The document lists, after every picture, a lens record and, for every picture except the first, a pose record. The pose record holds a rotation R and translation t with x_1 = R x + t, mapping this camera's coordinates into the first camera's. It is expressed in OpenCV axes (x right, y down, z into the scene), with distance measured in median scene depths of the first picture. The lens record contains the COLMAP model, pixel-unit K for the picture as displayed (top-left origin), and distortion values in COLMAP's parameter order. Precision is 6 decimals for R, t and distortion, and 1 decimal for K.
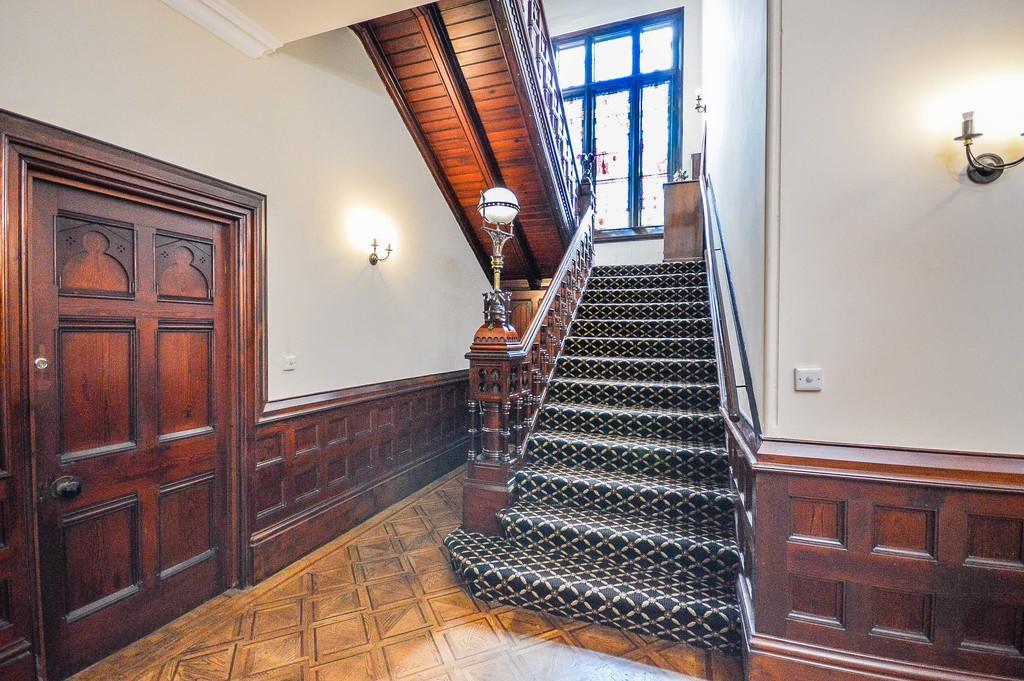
lens RADIAL K [[470.1, 0, 512.0], [0, 470.1, 340.5], [0, 0, 1]] dist [-0.000312, 0.000016]
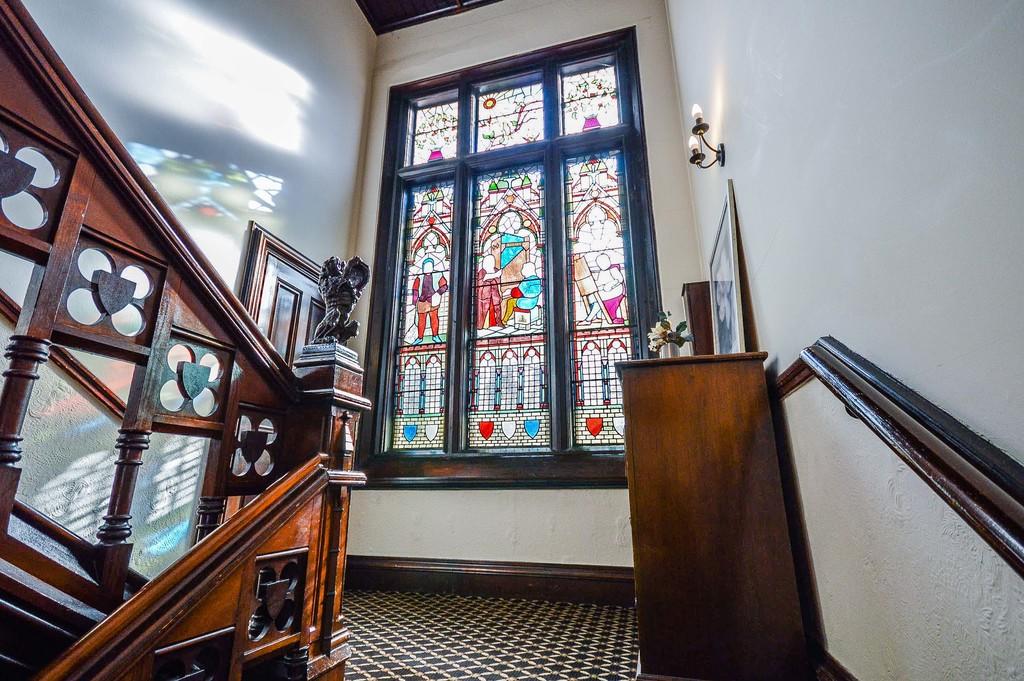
lens RADIAL K [[470.1, 0, 512.0], [0, 470.1, 340.5], [0, 0, 1]] dist [-0.000312, 0.000016]
pose [[0.997779, 0.023406, 0.062357, 0.195059], [-0.003257, 0.952249, -0.305306, -0.209641], [-0.066525, 0.304425, 0.950210, 0.593852]]
